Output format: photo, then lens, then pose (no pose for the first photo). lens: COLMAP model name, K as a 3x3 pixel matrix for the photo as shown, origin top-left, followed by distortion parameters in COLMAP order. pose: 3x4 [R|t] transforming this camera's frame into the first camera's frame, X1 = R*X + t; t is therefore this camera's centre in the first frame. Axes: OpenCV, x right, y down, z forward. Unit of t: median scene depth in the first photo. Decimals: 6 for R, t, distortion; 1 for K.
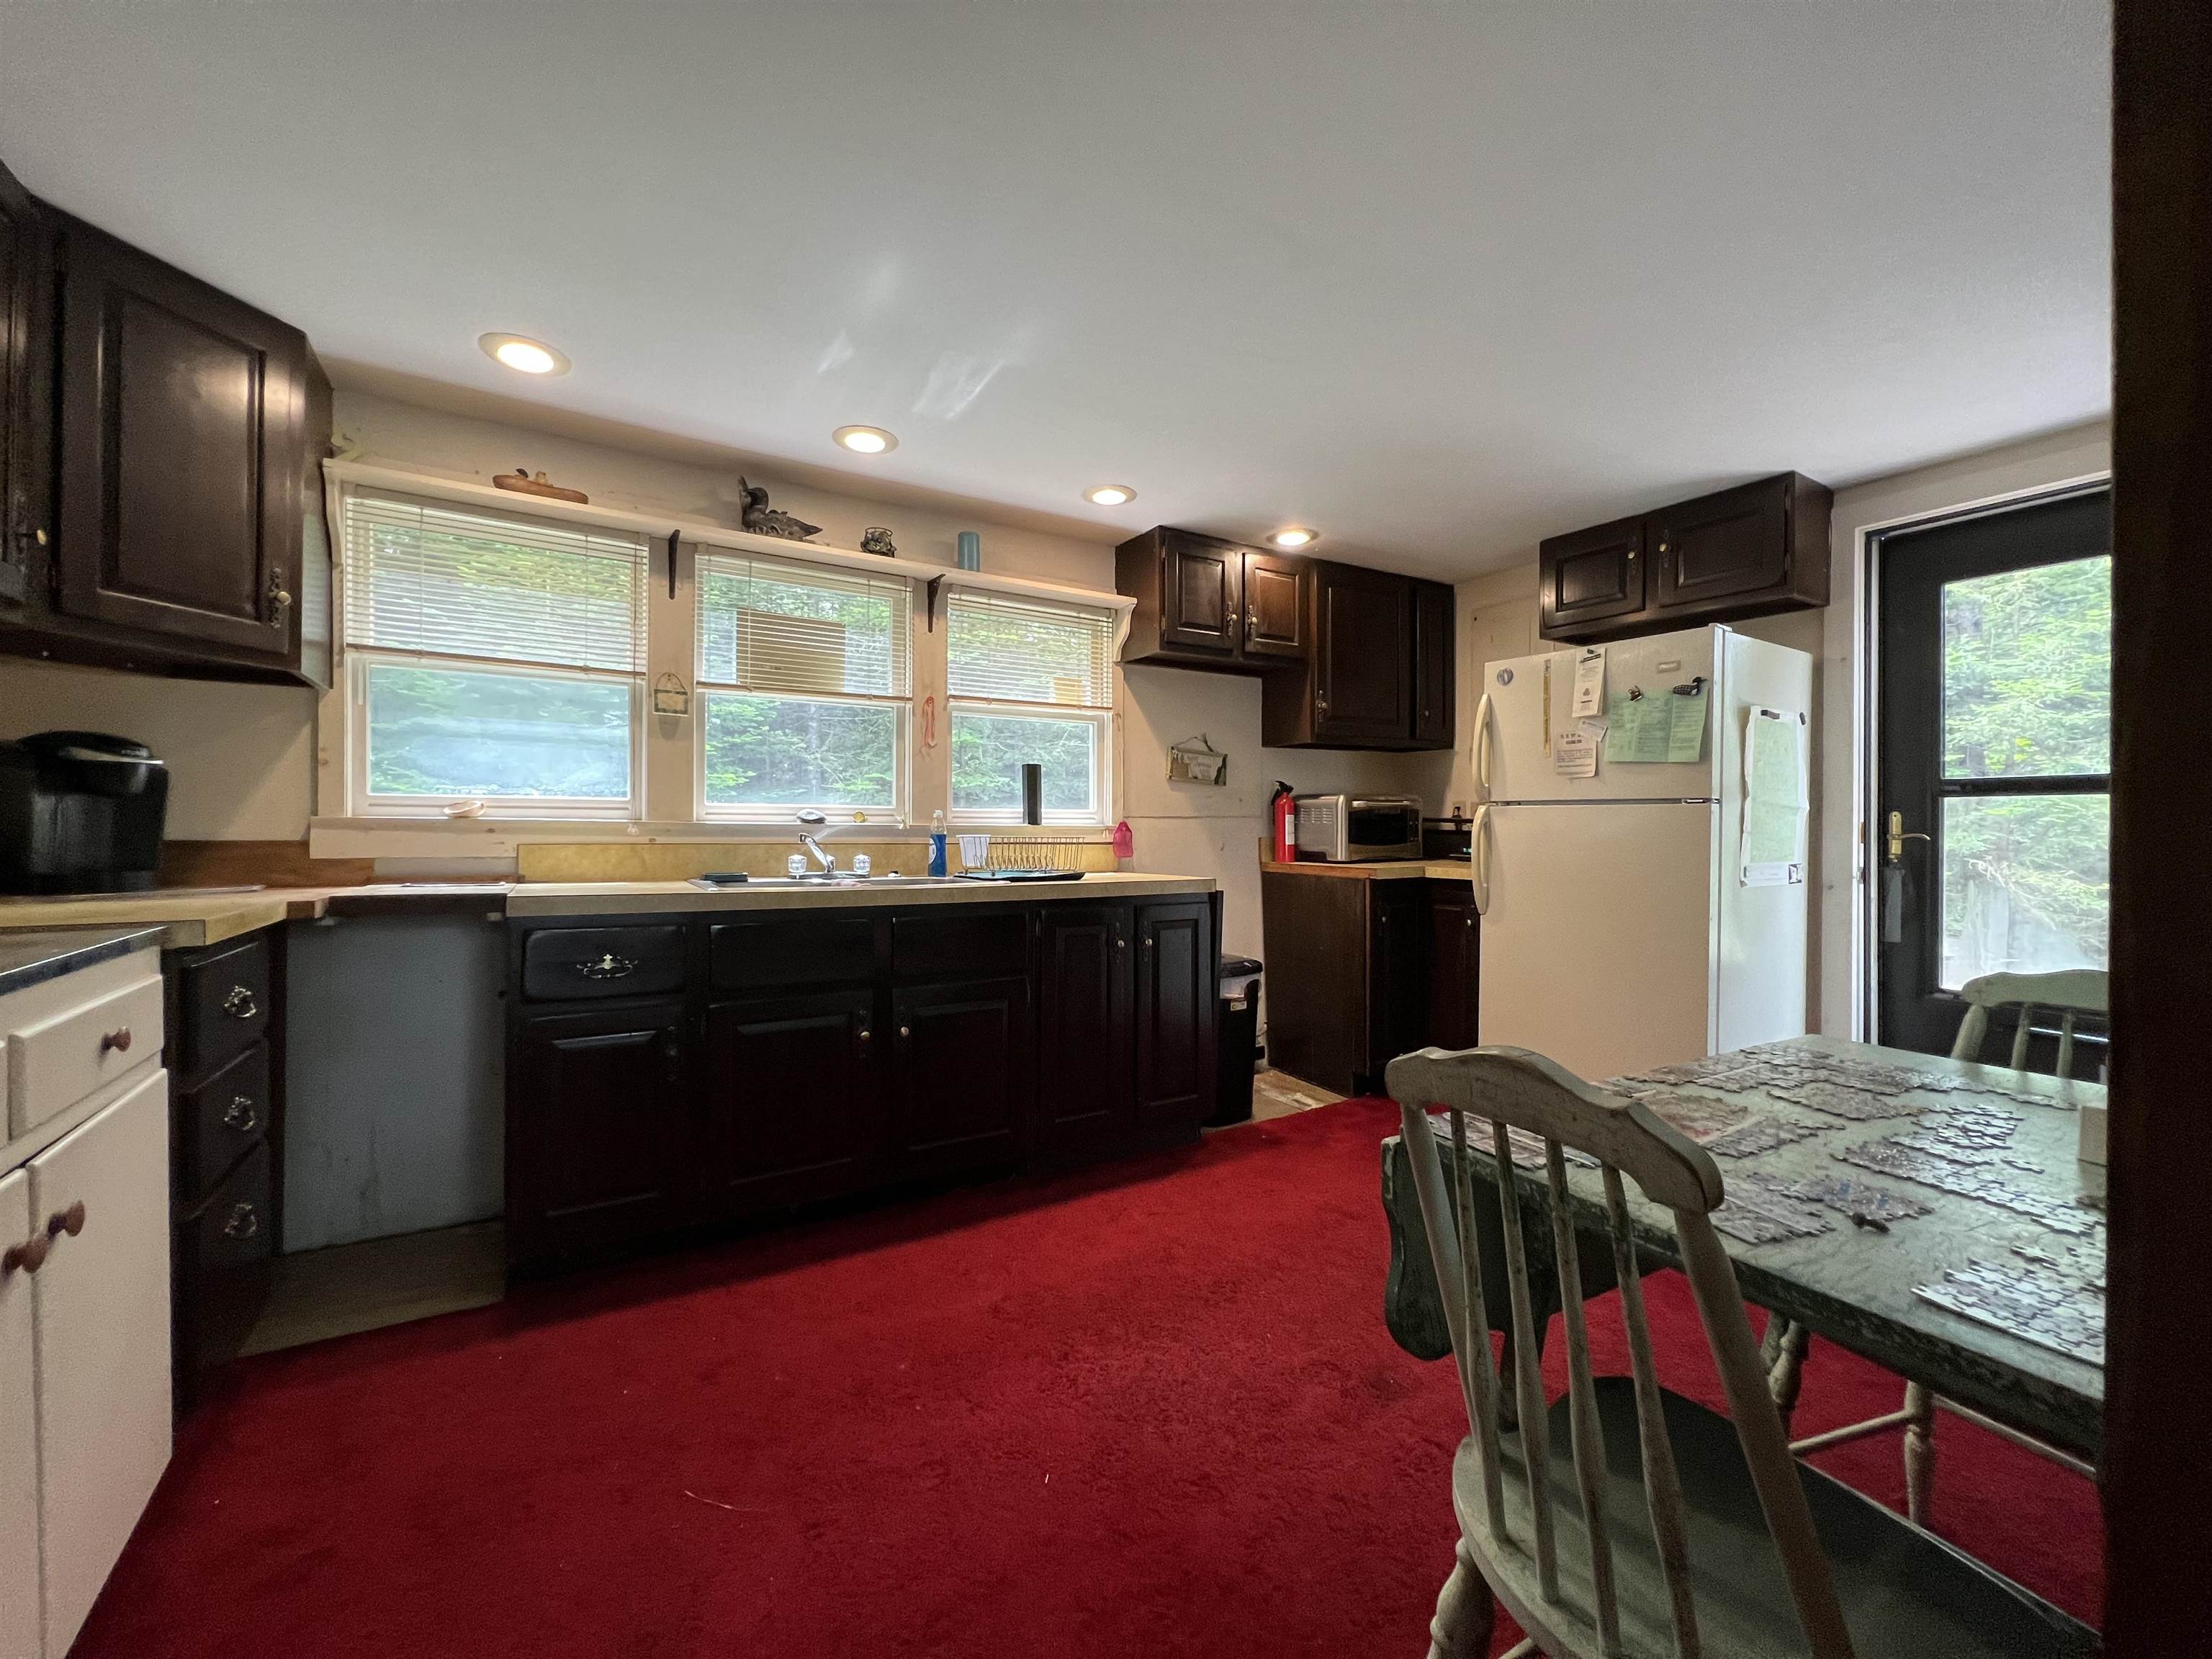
lens RADIAL K [[863.3, 0, 1097.9], [0, 863.3, 817.5], [0, 0, 1]] dist [0.009169, -0.000021]
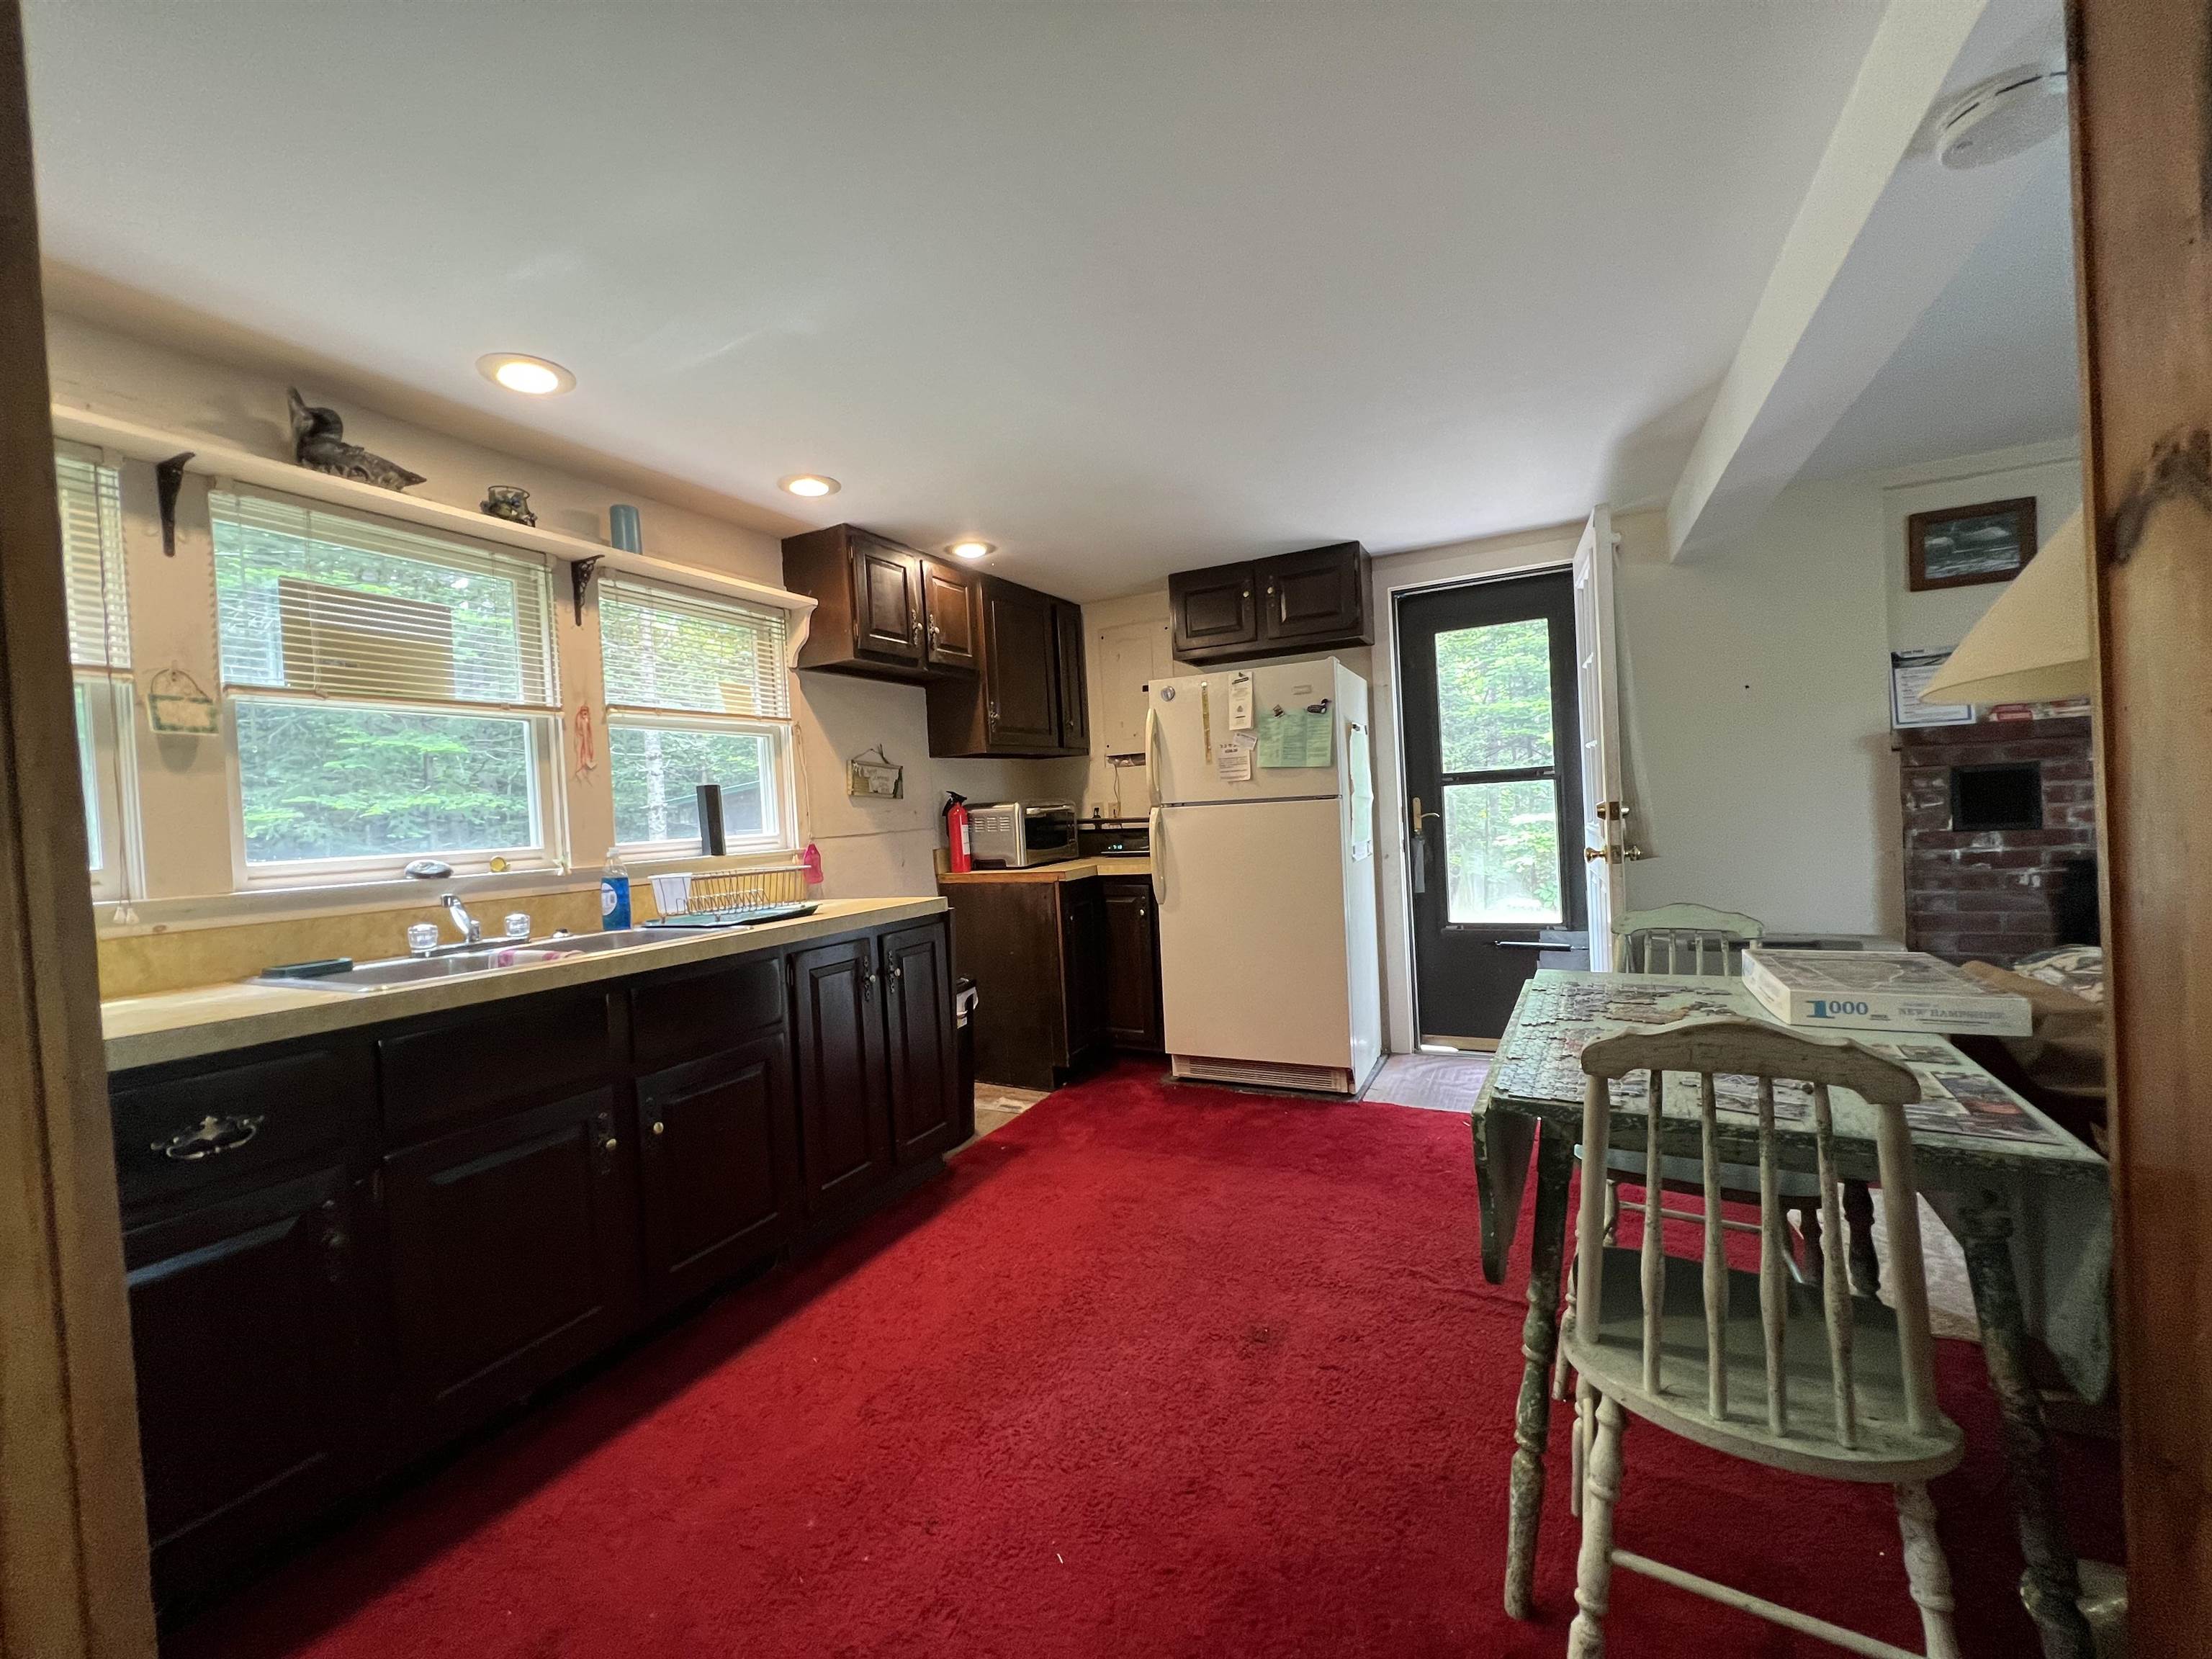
lens RADIAL K [[863.3, 0, 1128.7], [0, 863.3, 821.1], [0, 0, 1]] dist [0.009169, -0.000021]
pose [[0.860859, -0.056897, 0.505653, -0.169697], [0.056414, 0.998275, 0.016284, -0.018437], [-0.505707, 0.014507, 0.862583, 0.055616]]
